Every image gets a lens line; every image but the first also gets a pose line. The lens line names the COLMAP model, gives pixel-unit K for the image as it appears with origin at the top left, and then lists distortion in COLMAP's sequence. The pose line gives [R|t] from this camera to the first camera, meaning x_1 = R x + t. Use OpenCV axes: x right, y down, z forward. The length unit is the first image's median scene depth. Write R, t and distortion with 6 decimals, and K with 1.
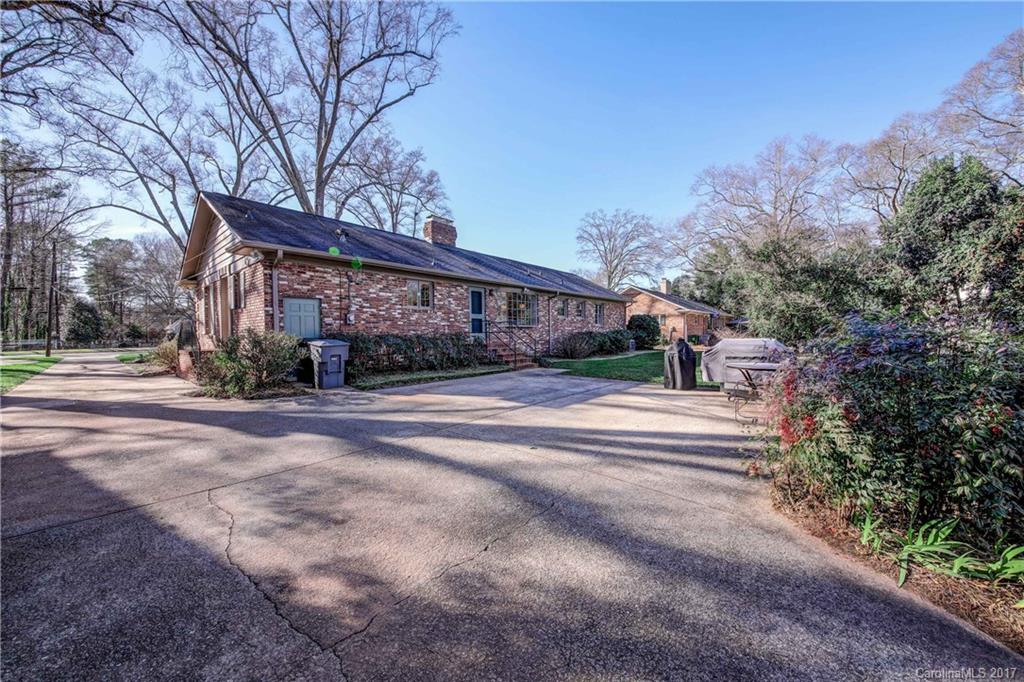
lens RADIAL K [[354.1, 0, 508.9], [0, 354.1, 335.3], [0, 0, 1]] dist [0.000604, -0.000046]
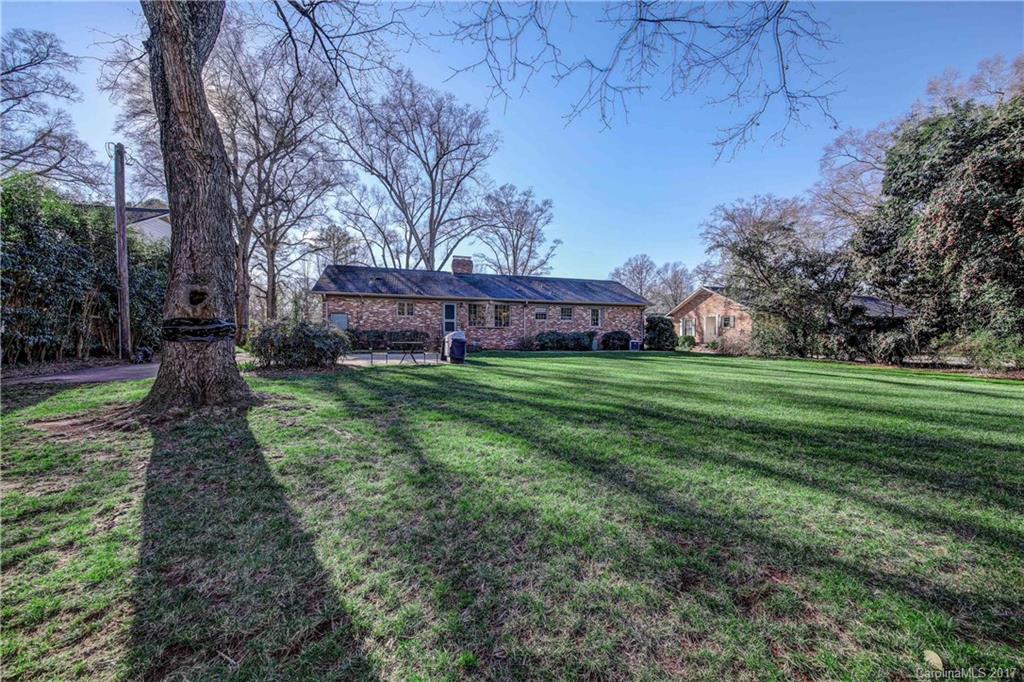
lens RADIAL K [[354.1, 0, 508.9], [0, 354.1, 335.3], [0, 0, 1]] dist [0.000604, -0.000046]
pose [[0.856074, 0.001741, -0.516851, 0.966966], [-0.013062, 0.999748, -0.018267, 0.038216], [0.516689, 0.022388, 0.855881, -0.225044]]
